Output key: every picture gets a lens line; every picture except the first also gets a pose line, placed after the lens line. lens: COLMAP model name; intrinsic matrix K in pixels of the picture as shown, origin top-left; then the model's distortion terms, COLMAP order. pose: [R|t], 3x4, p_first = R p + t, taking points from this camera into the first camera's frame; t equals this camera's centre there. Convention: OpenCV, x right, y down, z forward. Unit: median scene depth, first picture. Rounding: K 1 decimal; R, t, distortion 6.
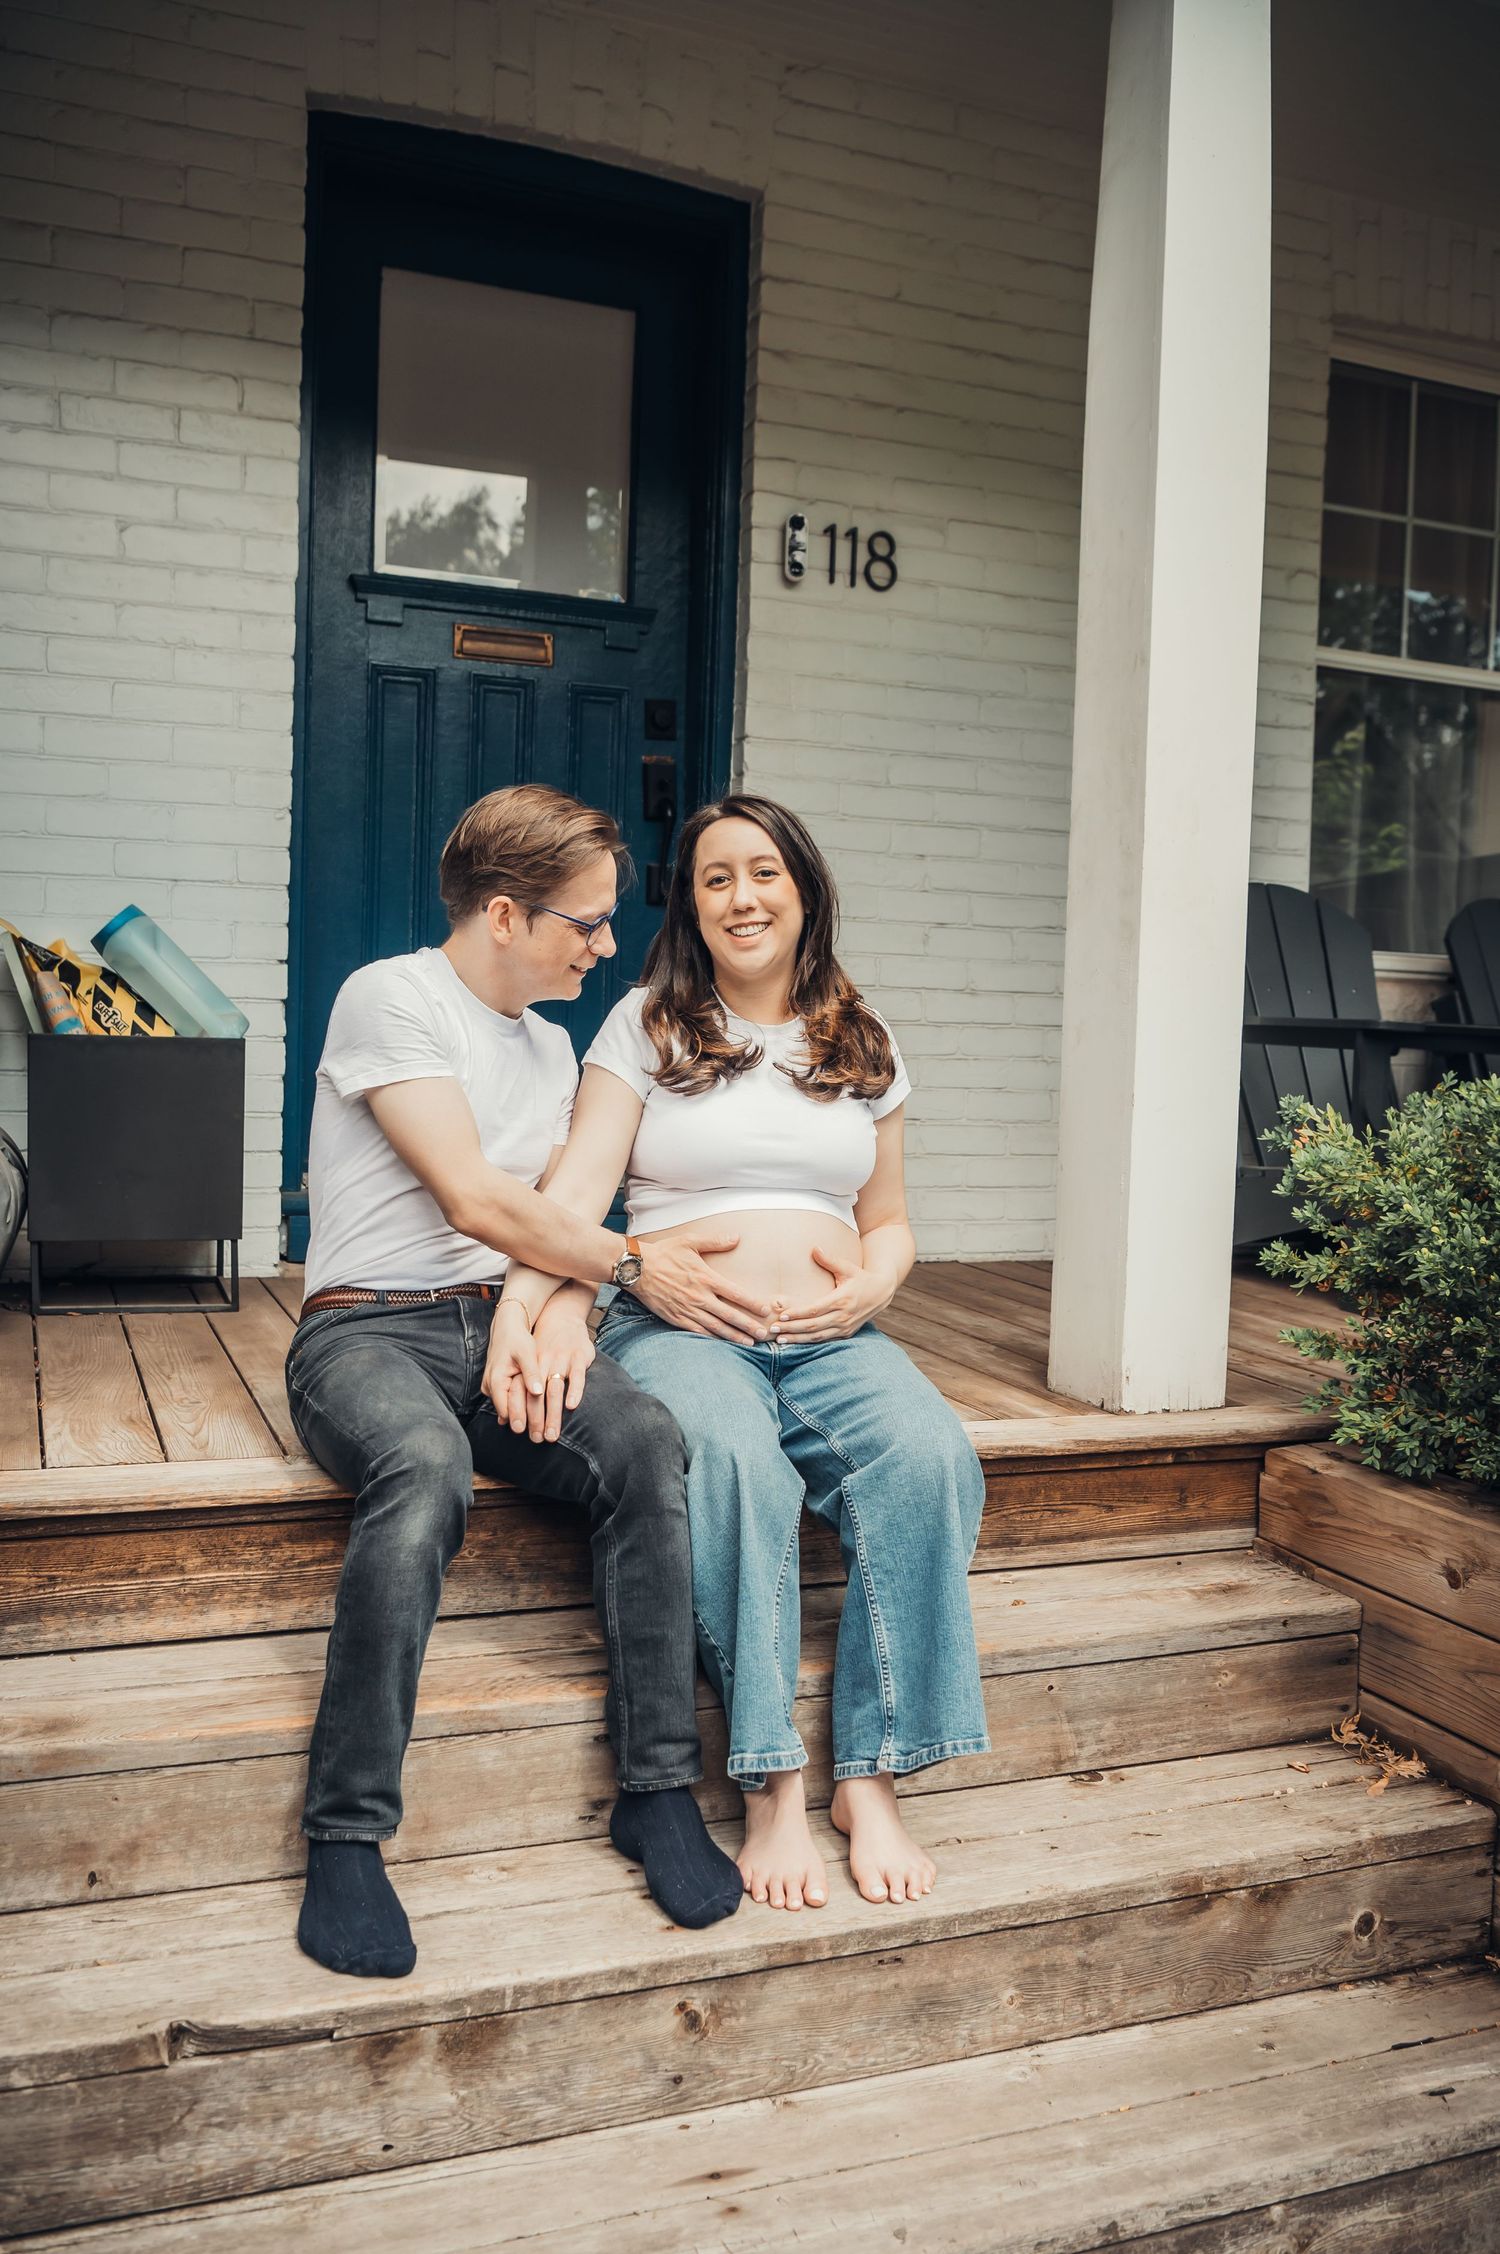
lens RADIAL K [[1863.0, 0, 750.0], [0, 1863.0, 1127.0], [0, 0, 1]] dist [-0.025826, 0.000263]
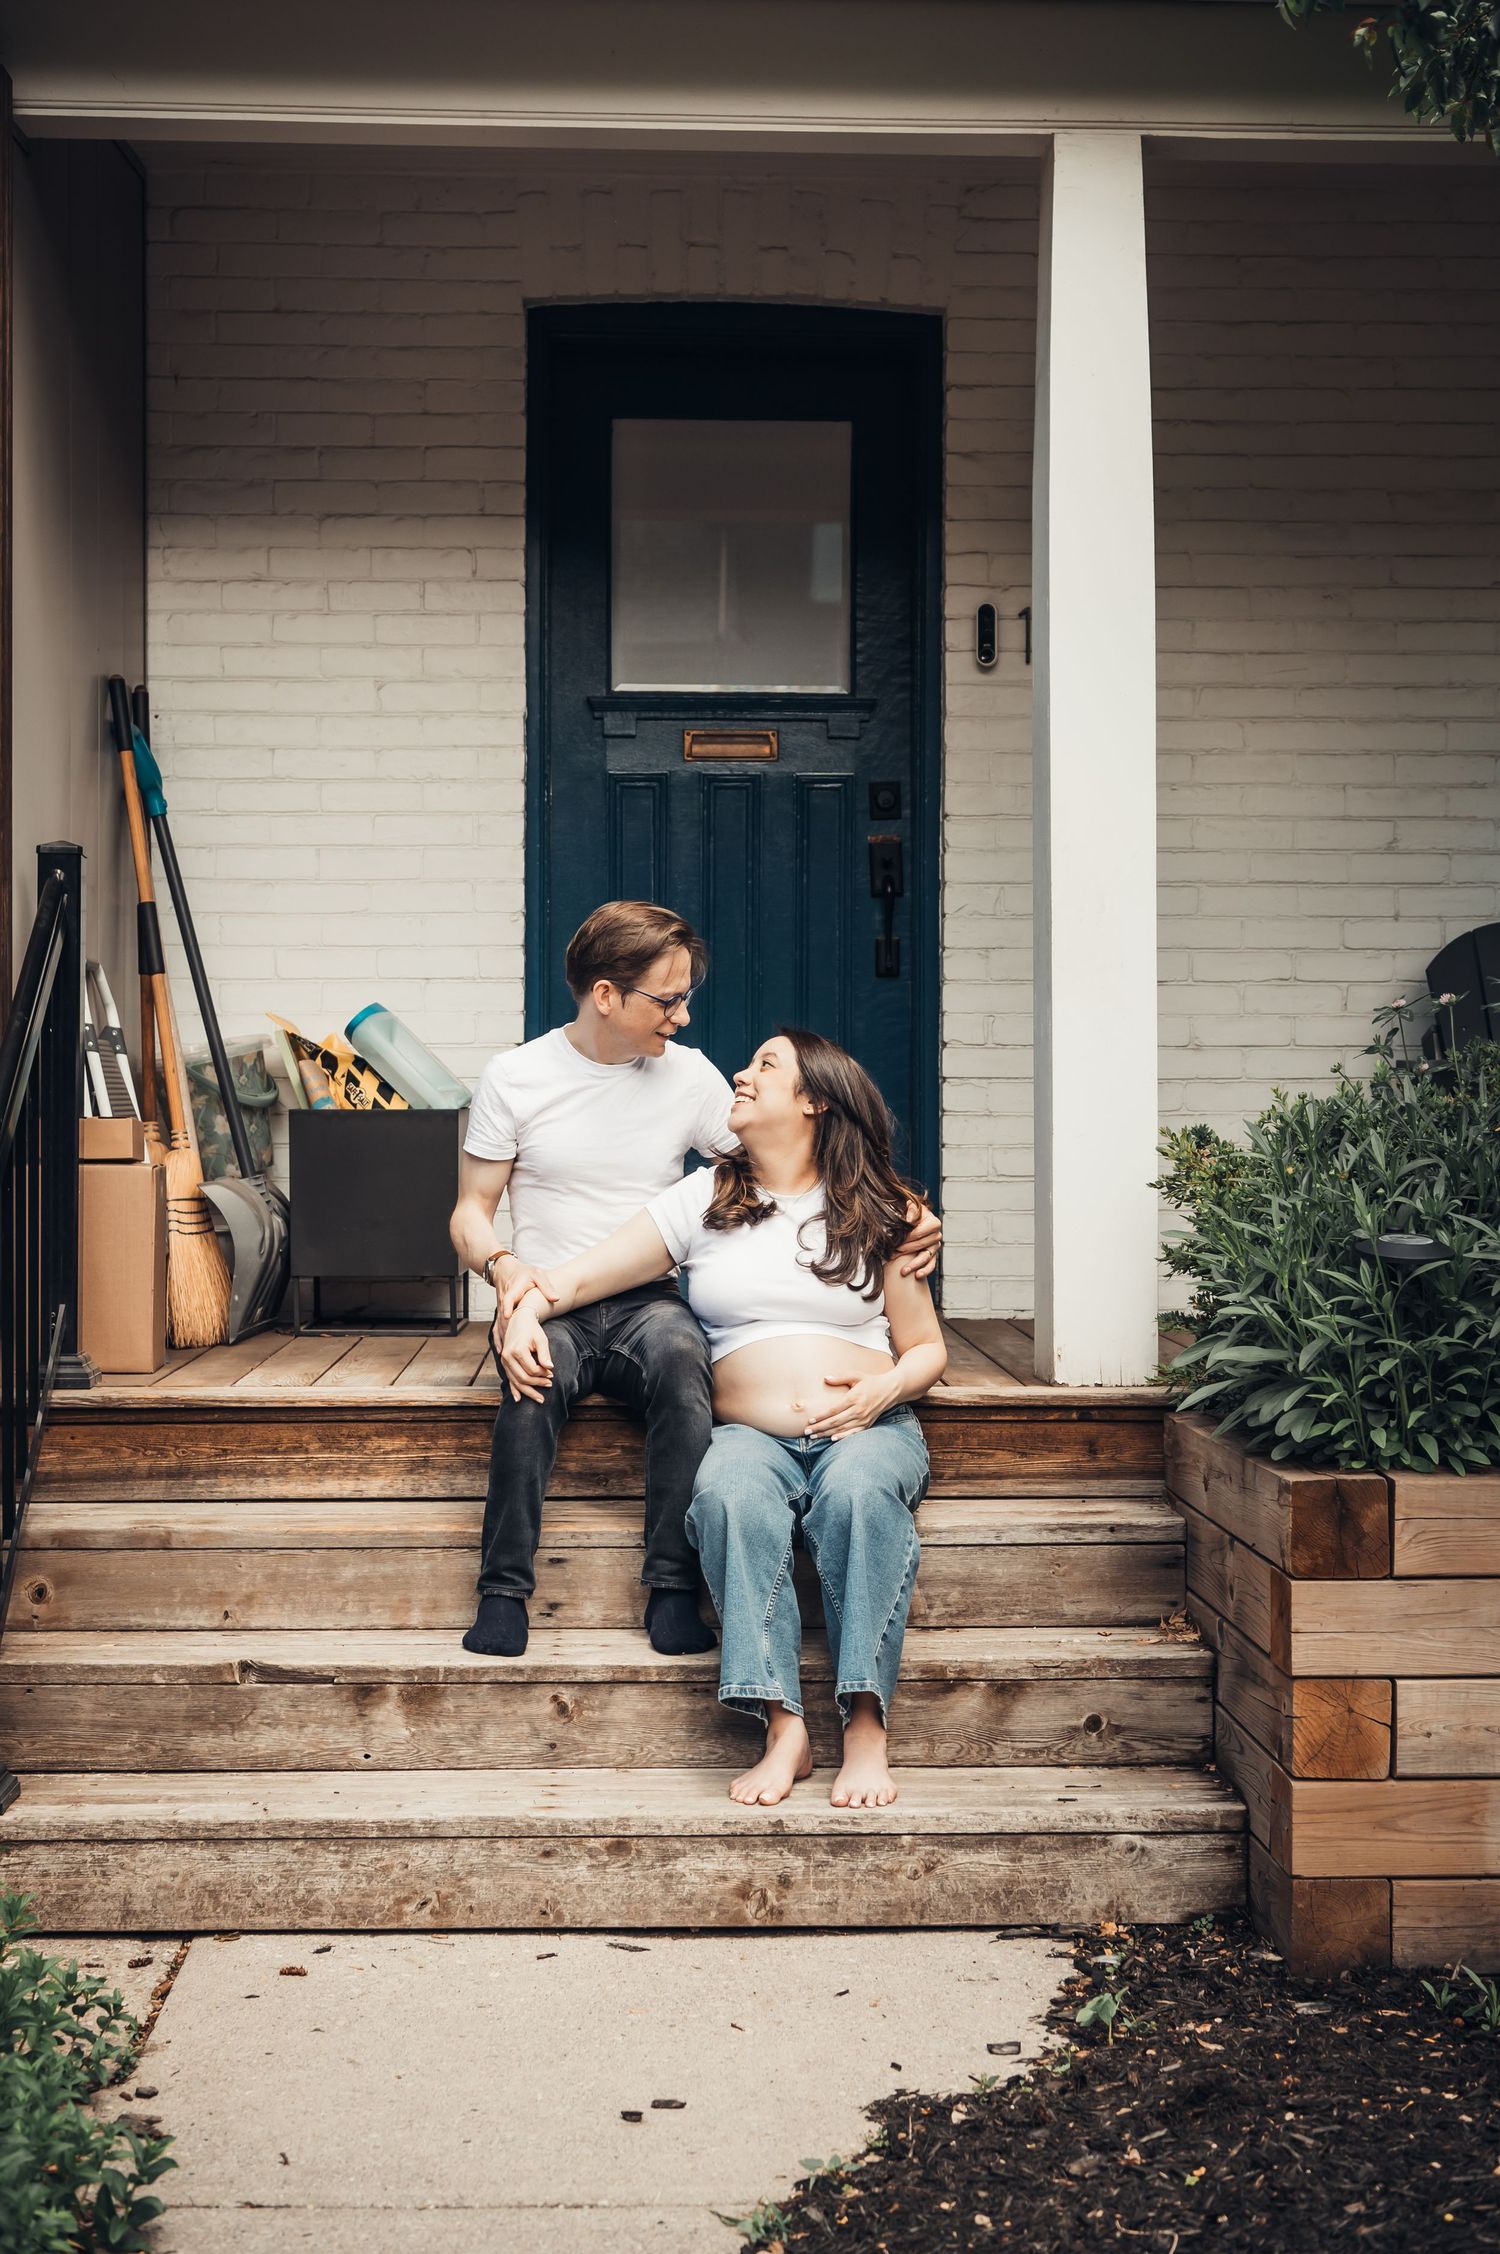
lens RADIAL K [[3006.8, 0, 750.0], [0, 3006.8, 1127.0], [0, 0, 1]] dist [-0.017174, -0.025396]
pose [[0.942806, -0.030371, -0.331956, 0.735041], [0.010798, 0.998101, -0.060650, 0.111761], [0.333167, 0.053597, 0.941343, -1.025975]]
